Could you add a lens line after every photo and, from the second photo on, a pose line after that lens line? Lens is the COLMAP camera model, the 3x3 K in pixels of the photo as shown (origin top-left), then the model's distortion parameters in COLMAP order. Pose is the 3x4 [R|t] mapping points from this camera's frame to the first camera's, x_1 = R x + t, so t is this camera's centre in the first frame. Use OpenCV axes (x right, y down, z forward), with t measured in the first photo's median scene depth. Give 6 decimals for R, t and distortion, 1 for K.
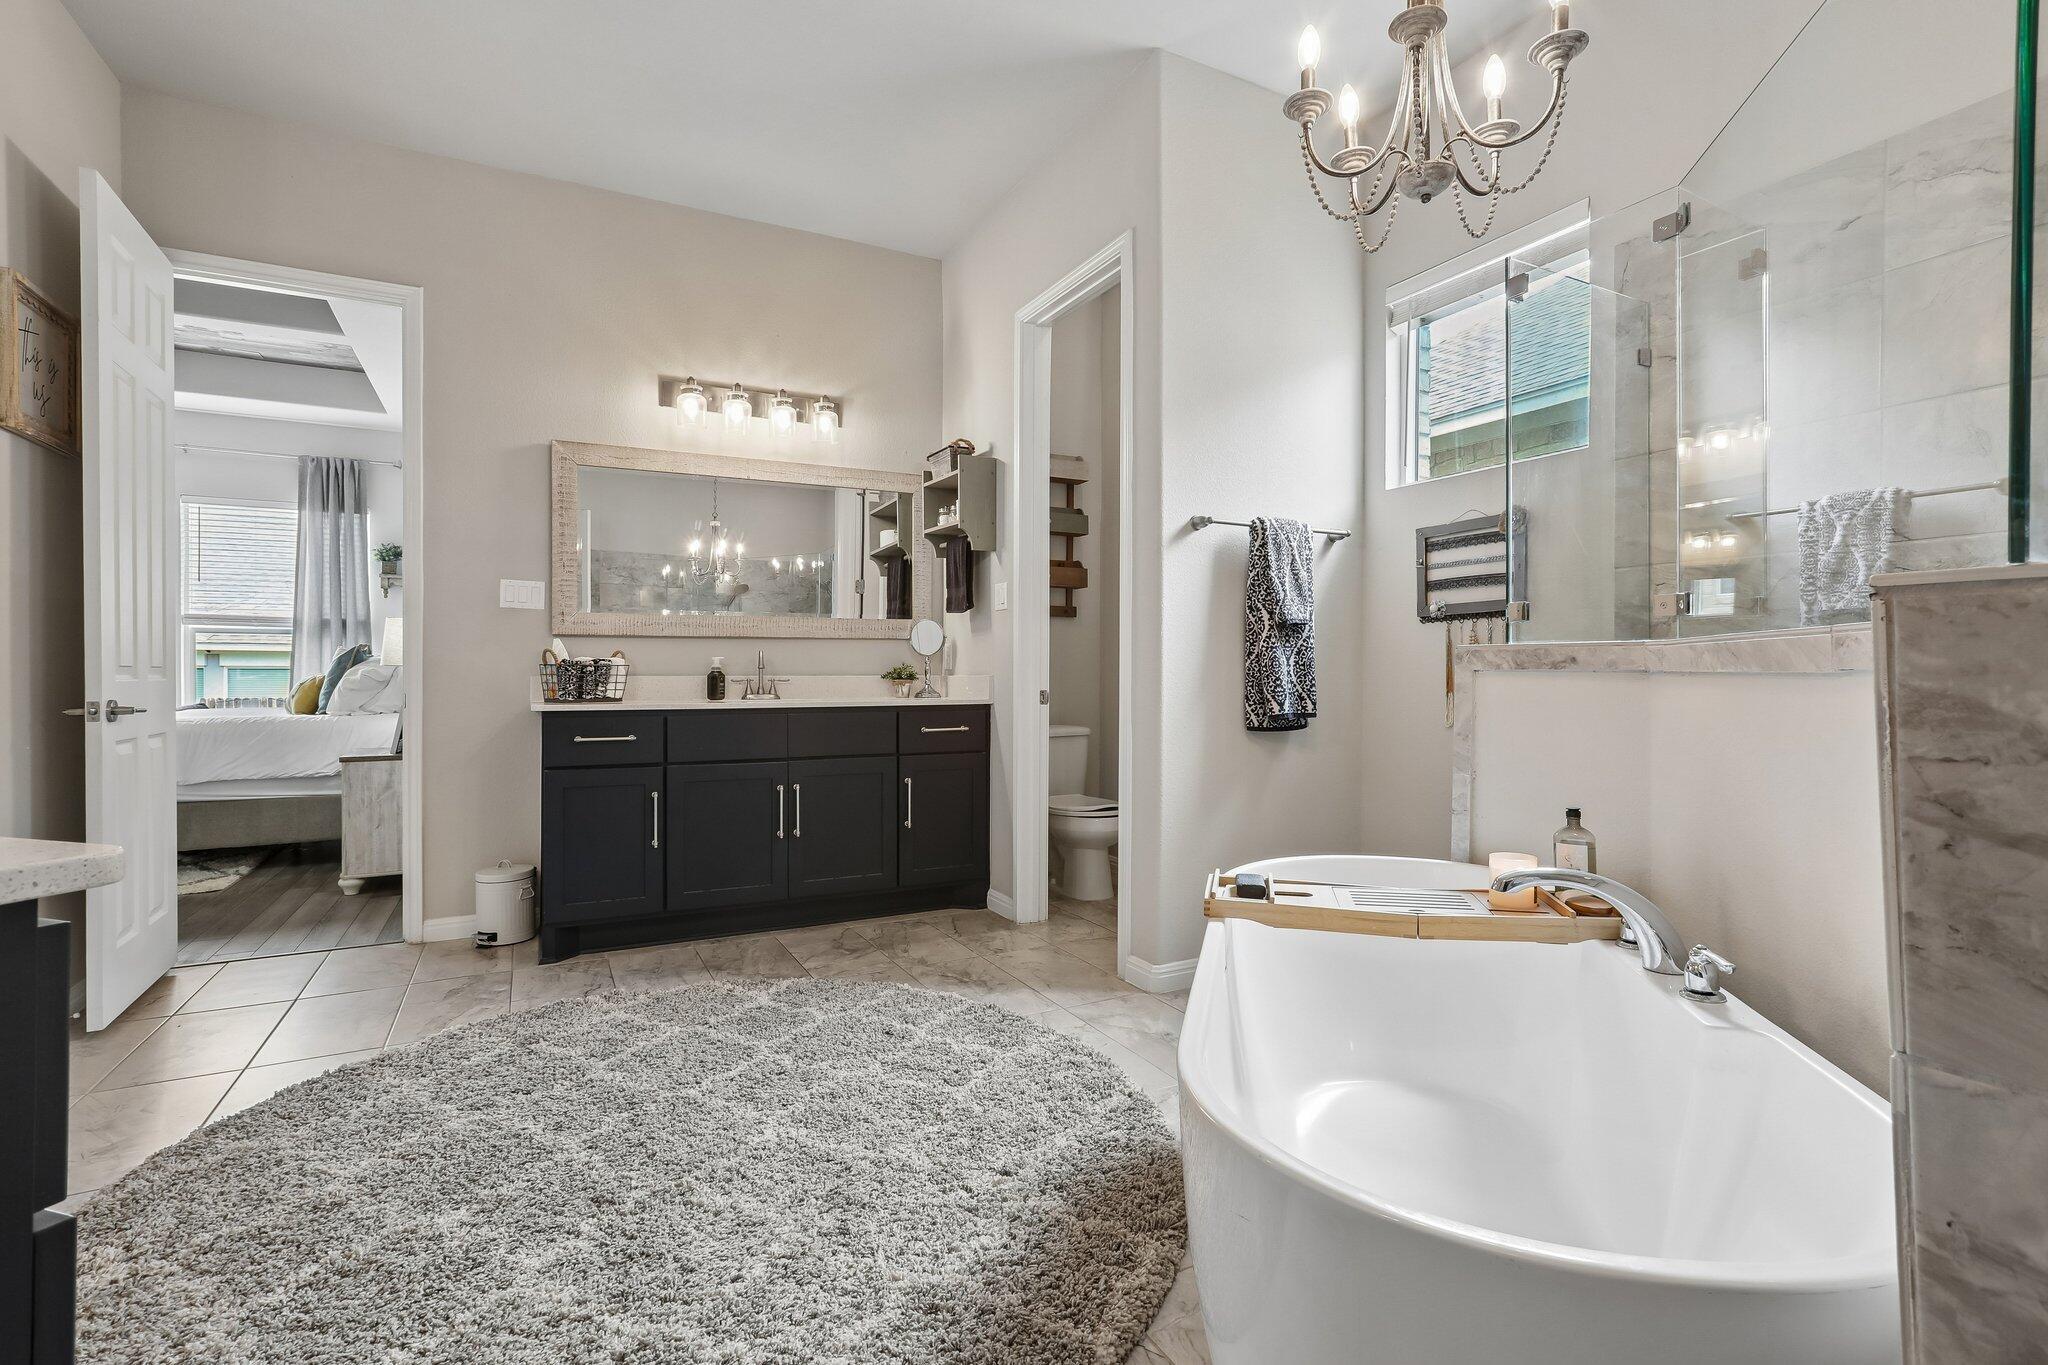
lens RADIAL K [[933.6, 0, 1025.6], [0, 933.6, 677.7], [0, 0, 1]] dist [-0.020510, 0.002463]
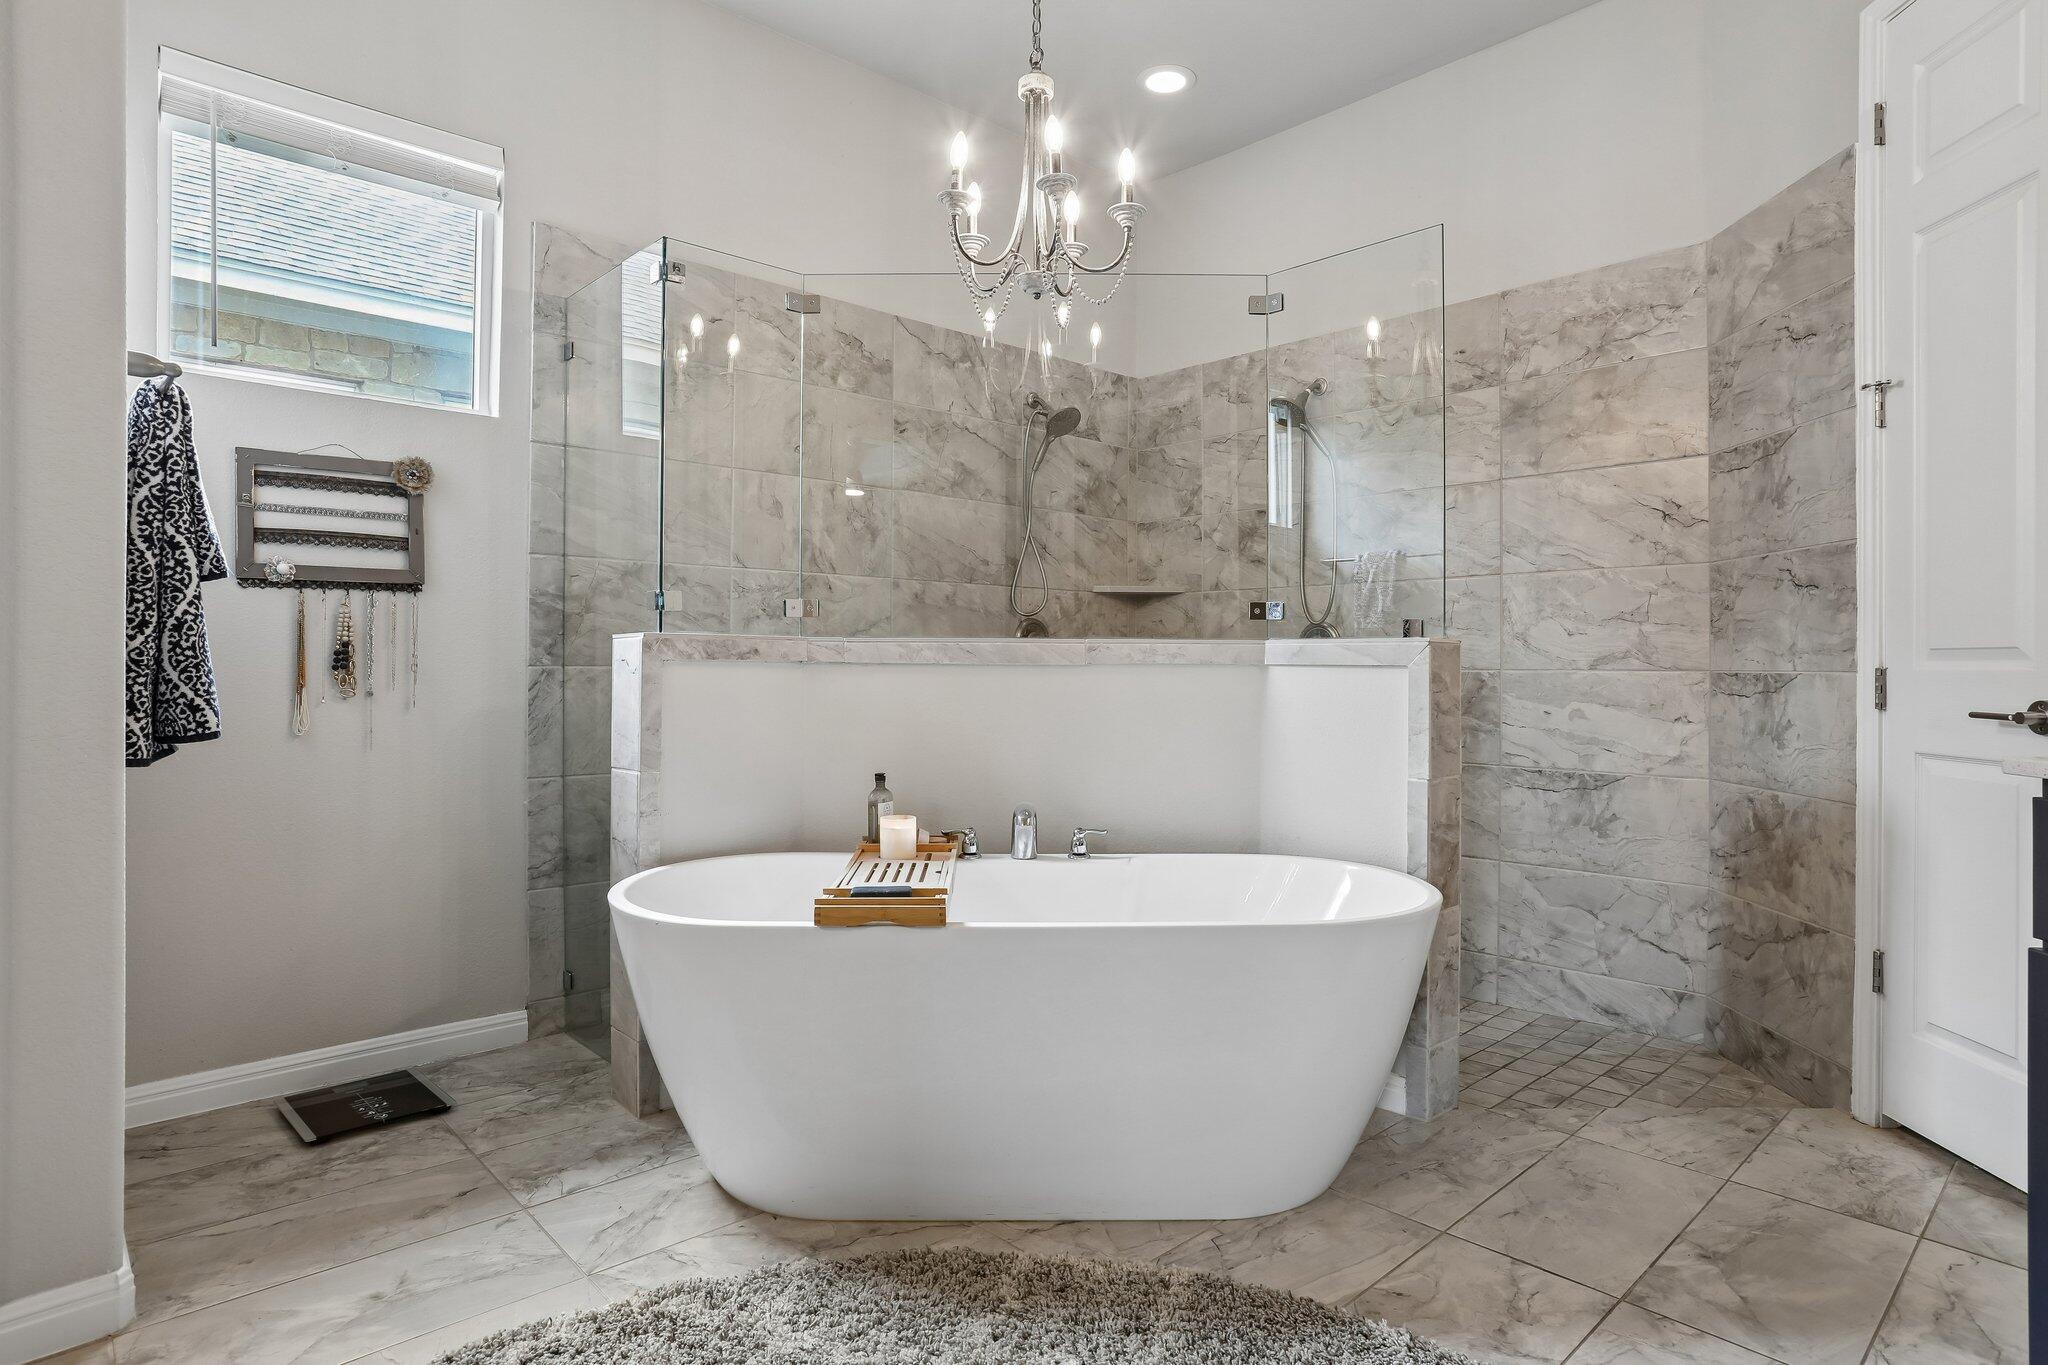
lens RADIAL K [[1103.4, 0, 1027.2], [0, 1103.4, 671.7], [0, 0, 1]] dist [-0.006466, -0.000443]
pose [[-0.246495, -0.005561, 0.969128, -0.536098], [0.000343, 0.999983, 0.005826, -0.001812], [-0.969144, 0.001769, -0.246489, 0.707591]]
